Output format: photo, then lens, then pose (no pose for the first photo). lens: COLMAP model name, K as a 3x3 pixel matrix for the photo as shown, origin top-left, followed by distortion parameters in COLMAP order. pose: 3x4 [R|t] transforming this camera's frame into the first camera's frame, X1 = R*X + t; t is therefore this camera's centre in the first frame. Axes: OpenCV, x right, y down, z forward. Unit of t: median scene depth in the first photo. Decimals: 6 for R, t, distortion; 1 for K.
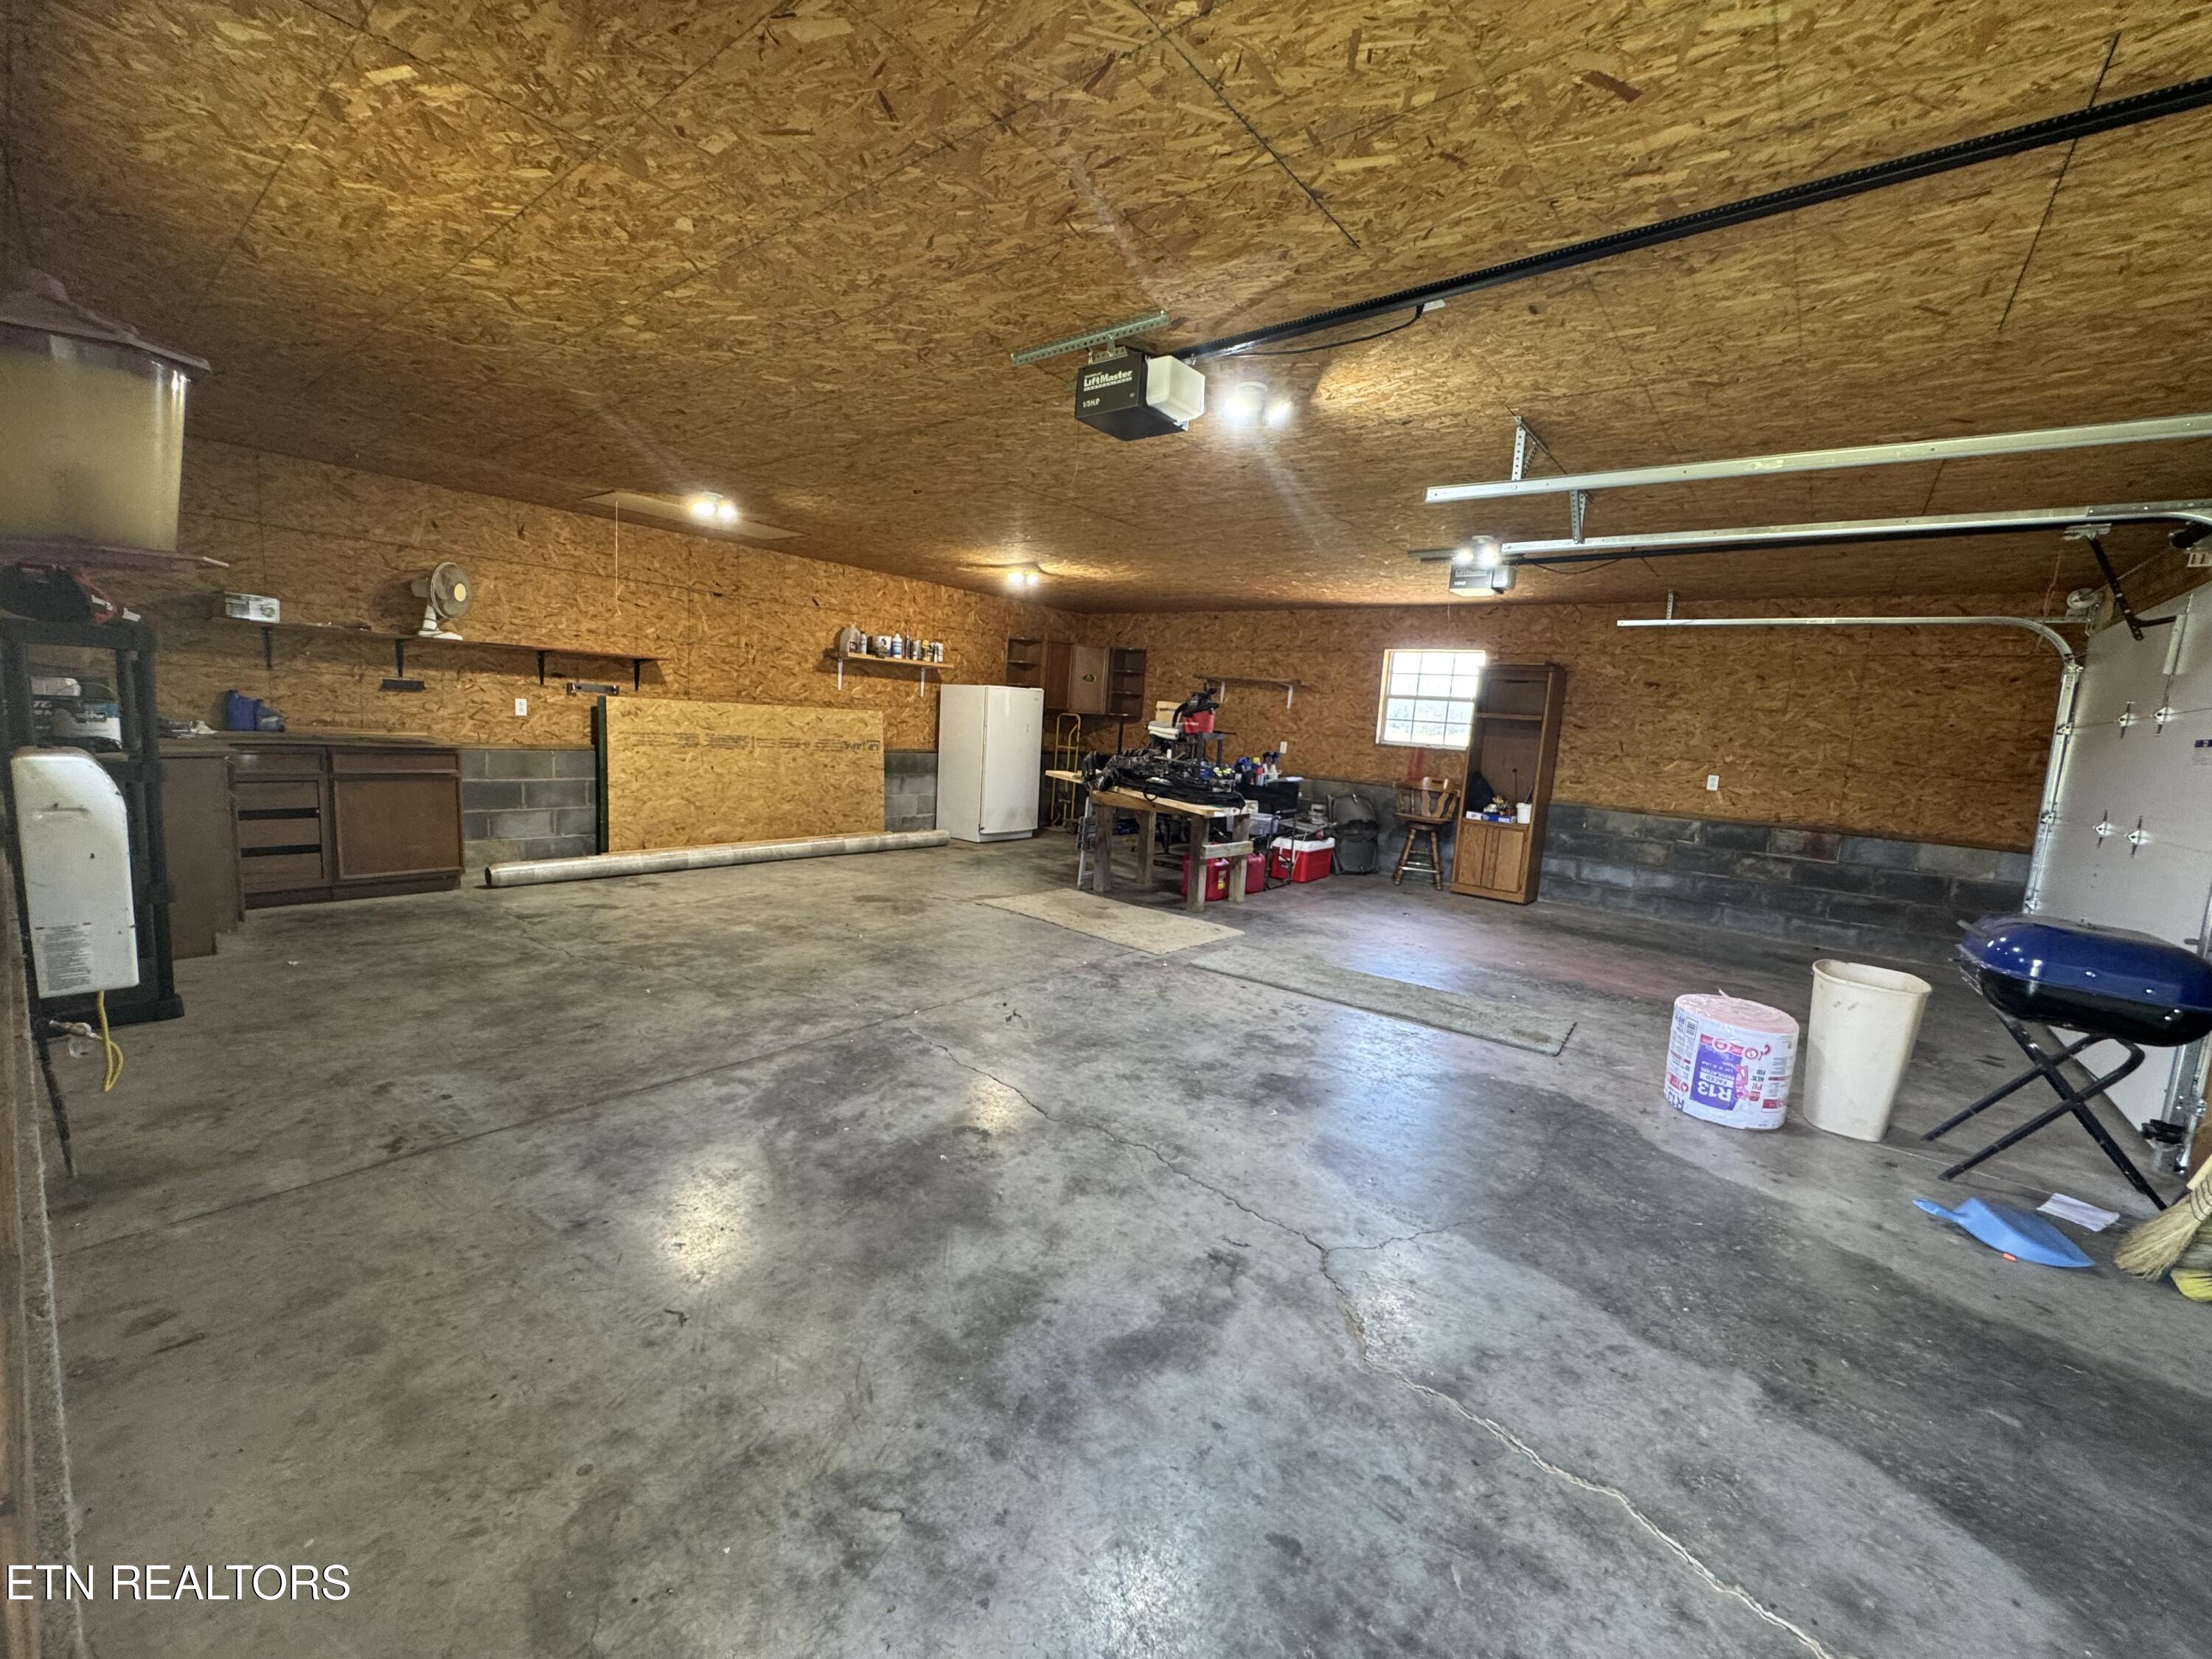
lens RADIAL K [[888.5, 0, 1109.1], [0, 888.5, 829.8], [0, 0, 1]] dist [-0.000149, -0.000250]
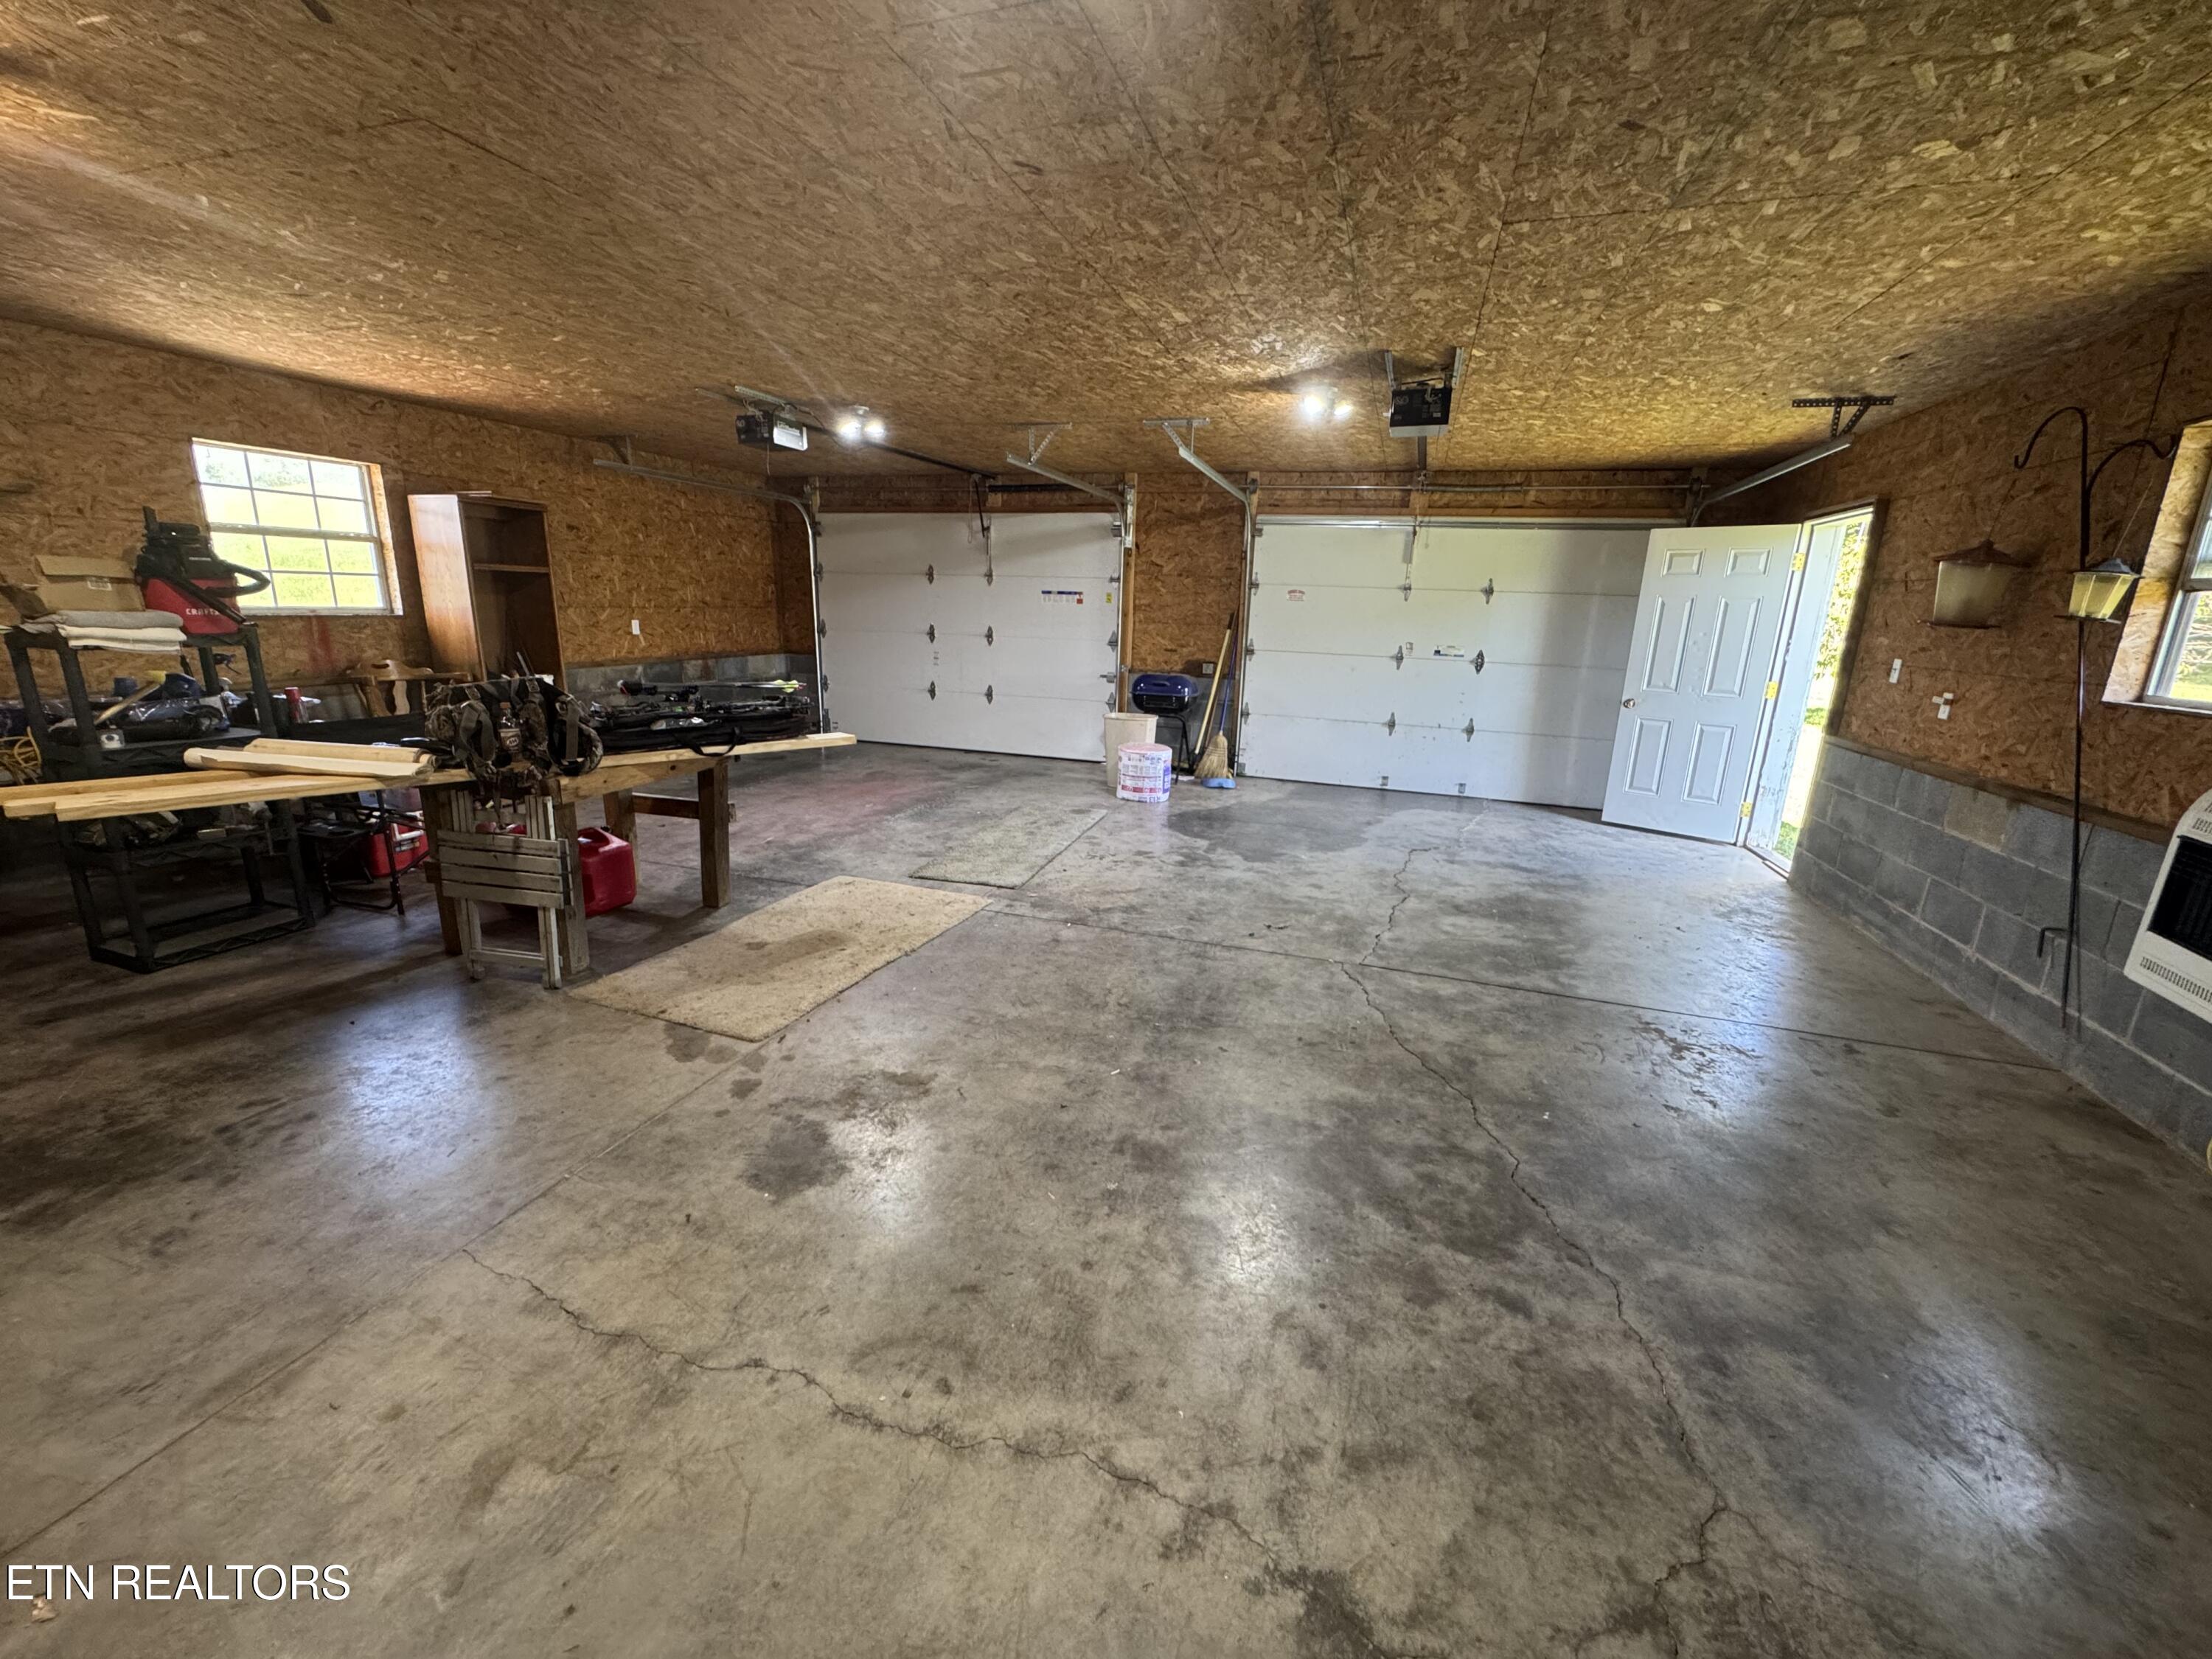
lens RADIAL K [[888.5, 0, 1109.2], [0, 888.5, 828.1], [0, 0, 1]] dist [-0.000149, -0.000250]
pose [[-0.349735, -0.304199, 0.886086, -0.895393], [0.068646, 0.934952, 0.348069, -0.268220], [-0.934330, 0.182558, -0.306103, 1.416508]]
